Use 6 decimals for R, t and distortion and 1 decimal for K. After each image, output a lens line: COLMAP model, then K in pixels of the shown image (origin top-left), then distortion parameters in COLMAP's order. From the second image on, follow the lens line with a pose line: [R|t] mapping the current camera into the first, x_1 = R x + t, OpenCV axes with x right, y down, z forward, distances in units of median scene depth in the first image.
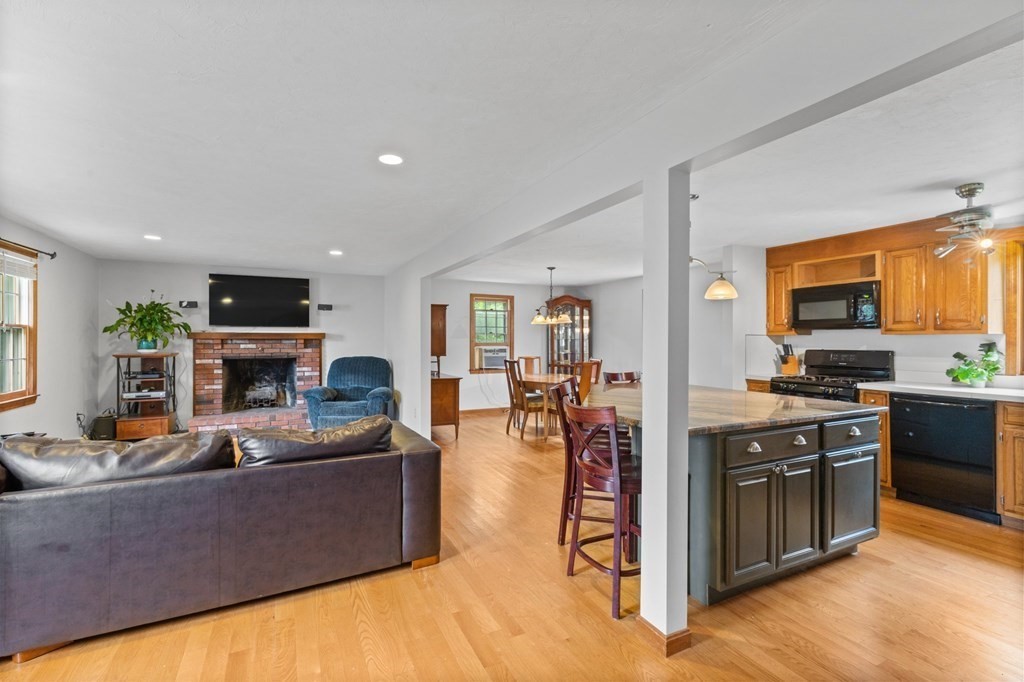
lens RADIAL K [[461.2, 0, 512.0], [0, 461.2, 341.0], [0, 0, 1]] dist [0.001909, 0.000258]
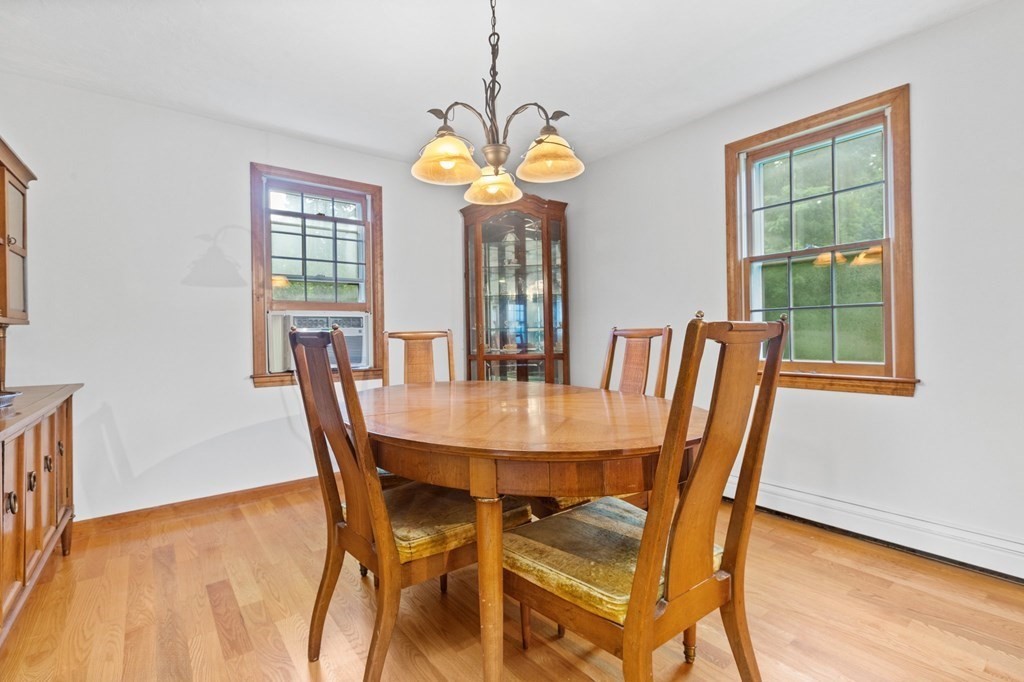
lens RADIAL K [[474.8, 0, 508.0], [0, 474.8, 333.0], [0, 0, 1]] dist [0.000019, 0.000022]
pose [[0.982682, -0.014790, 0.184711, 0.042290], [0.015812, 0.999867, -0.004061, 0.041246], [-0.184627, 0.006911, 0.982784, 0.724436]]
